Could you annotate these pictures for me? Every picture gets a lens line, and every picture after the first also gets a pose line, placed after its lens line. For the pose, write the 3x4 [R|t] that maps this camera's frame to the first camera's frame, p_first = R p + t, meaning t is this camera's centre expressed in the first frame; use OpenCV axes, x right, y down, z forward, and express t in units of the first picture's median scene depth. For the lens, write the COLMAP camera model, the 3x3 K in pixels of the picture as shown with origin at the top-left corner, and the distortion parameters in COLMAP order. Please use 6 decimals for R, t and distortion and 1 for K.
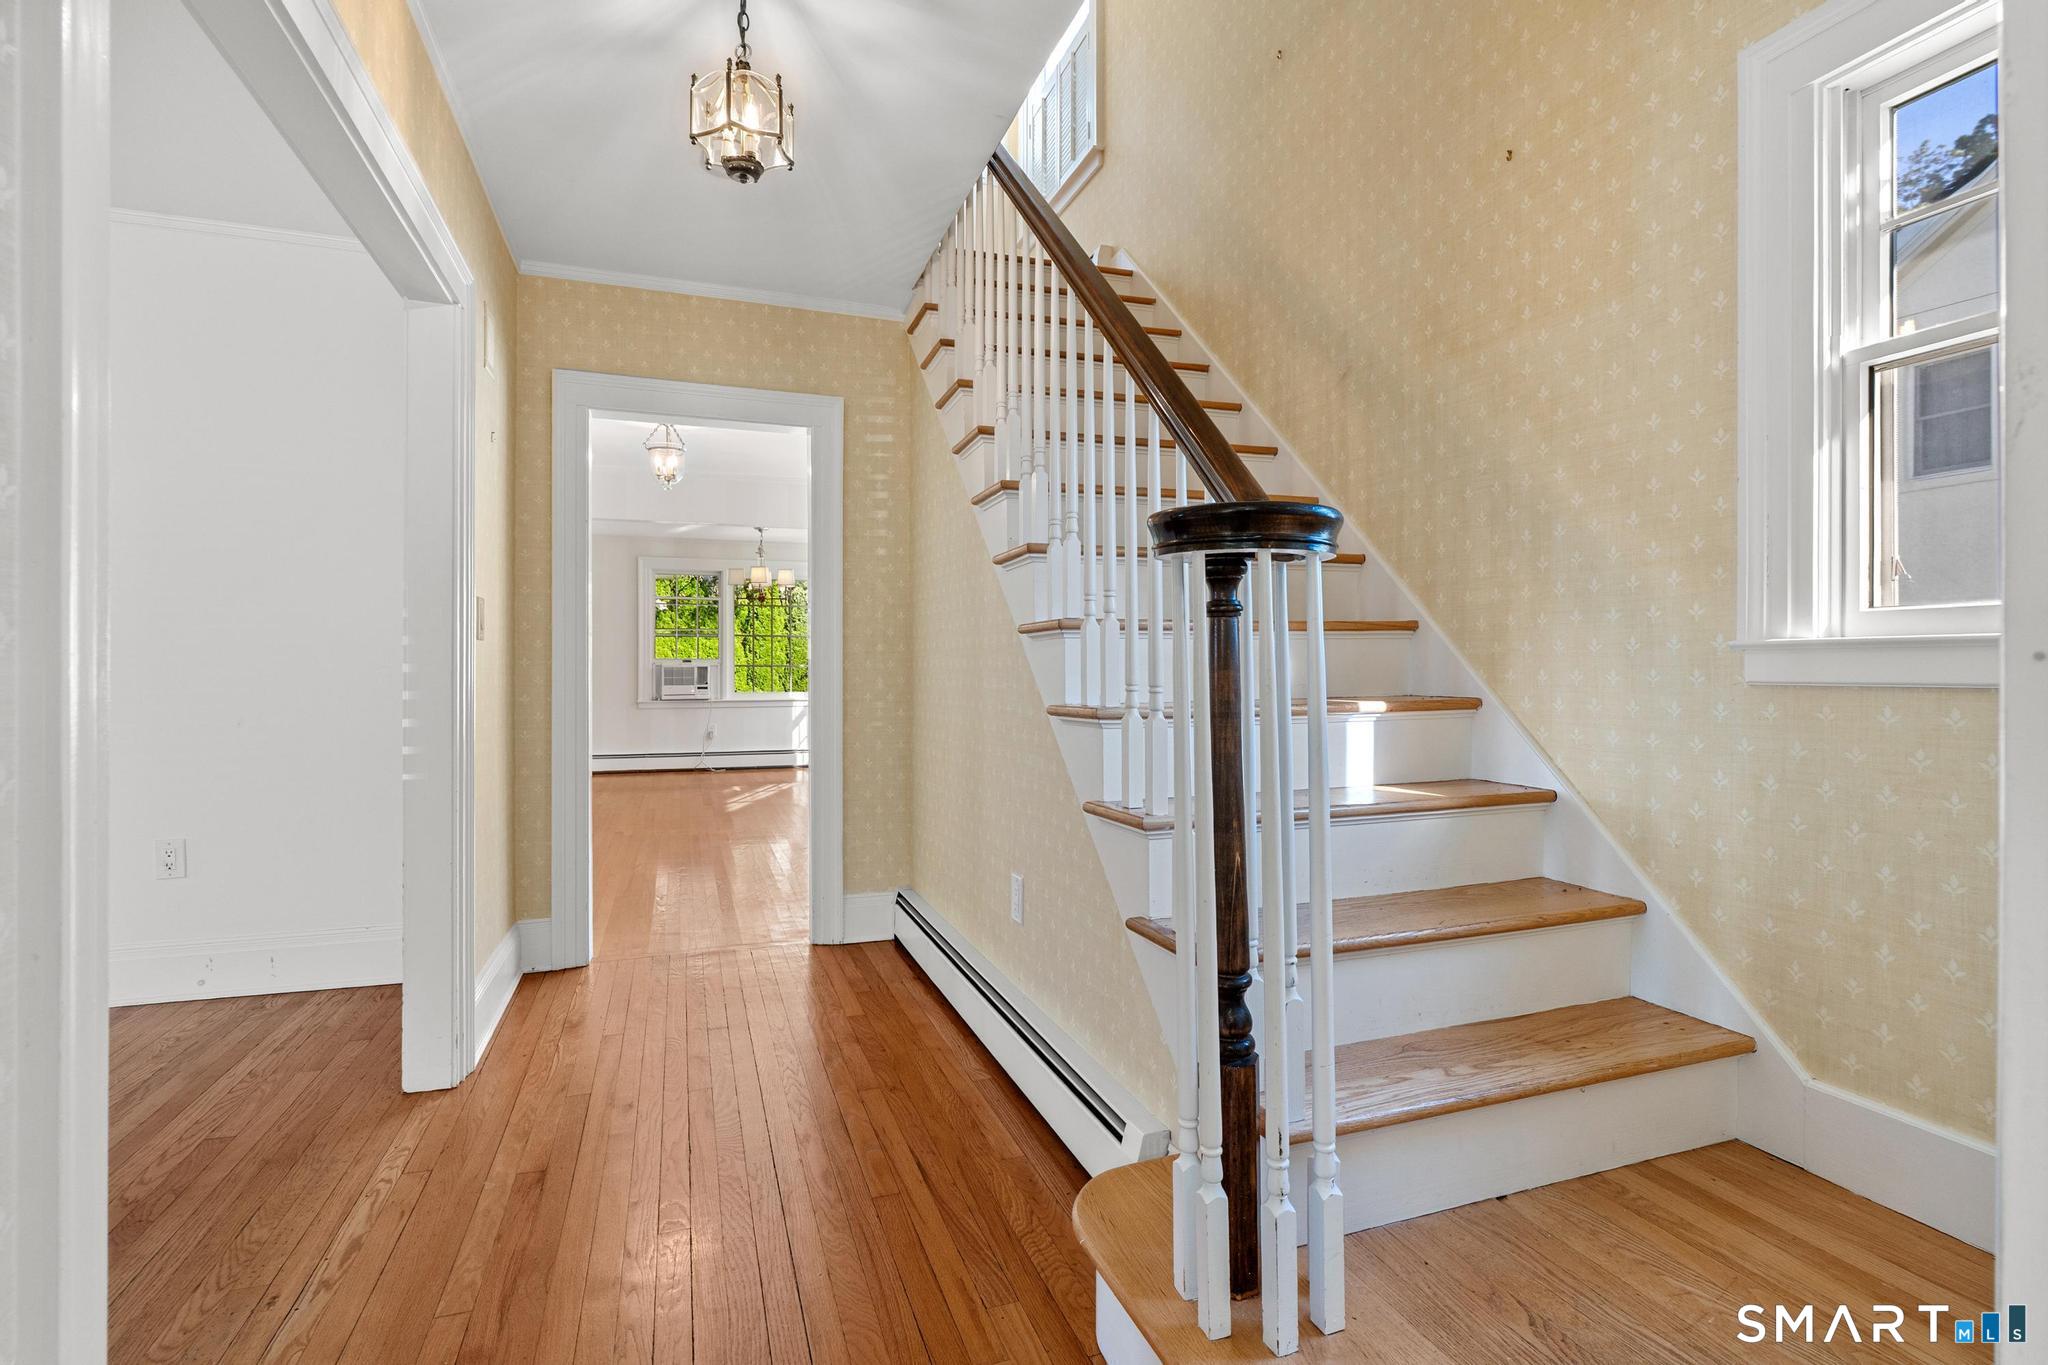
lens RADIAL K [[930.6, 0, 1009.1], [0, 930.6, 687.3], [0, 0, 1]] dist [-0.001129, 0.000305]
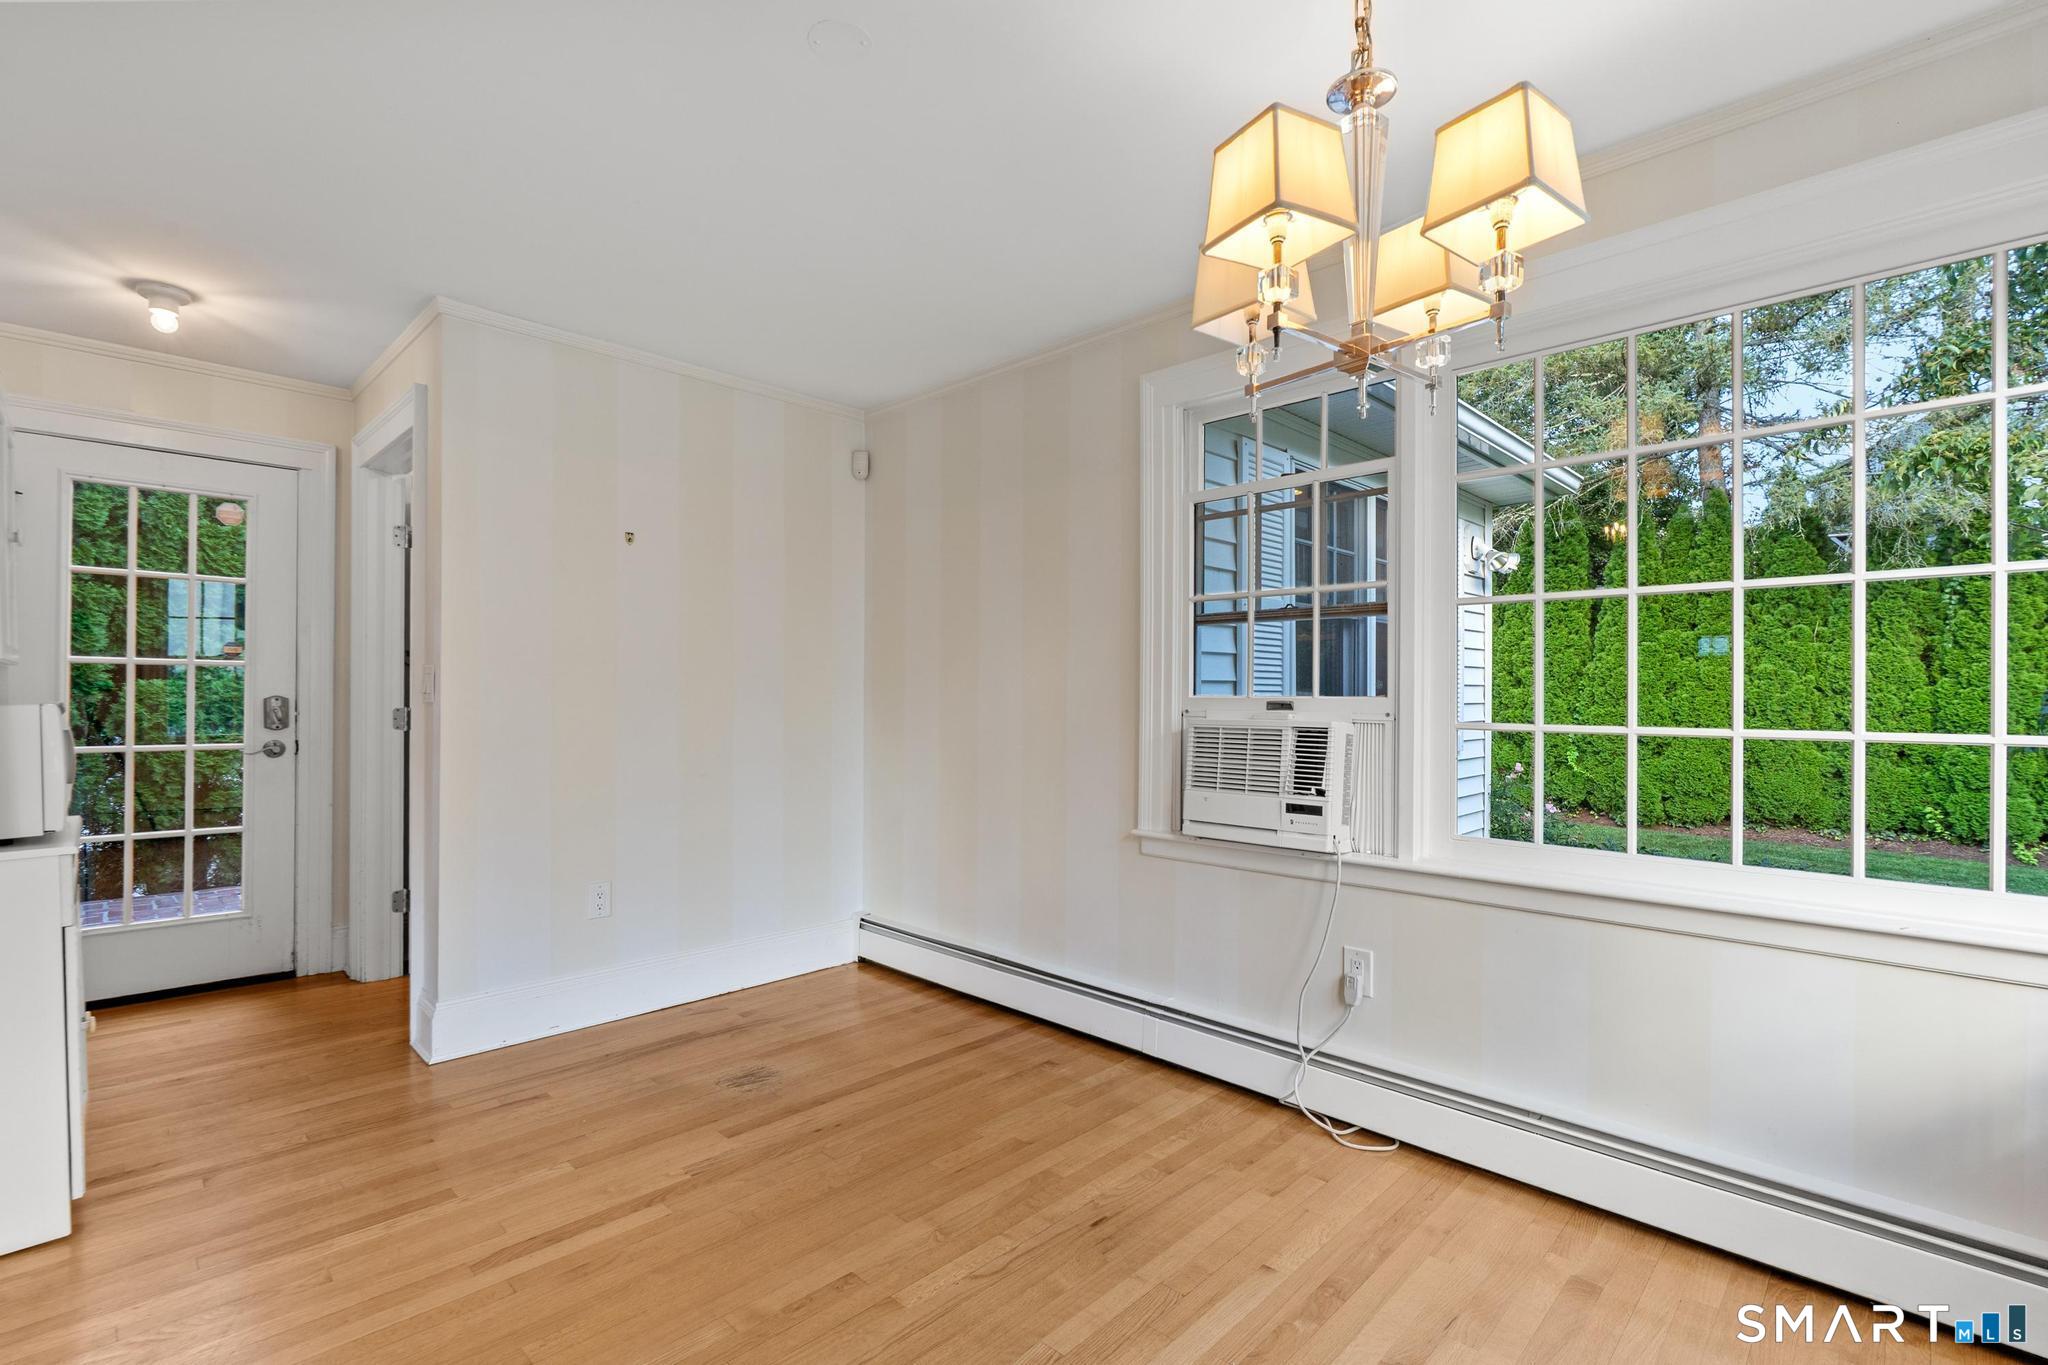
lens RADIAL K [[930.6, 0, 1009.1], [0, 930.6, 687.3], [0, 0, 1]] dist [-0.001129, 0.000305]
pose [[0.432814, -0.004480, -0.901472, -0.130844], [-0.025128, 0.999539, -0.017031, -0.026575], [0.901133, 0.030023, 0.432502, 0.809855]]
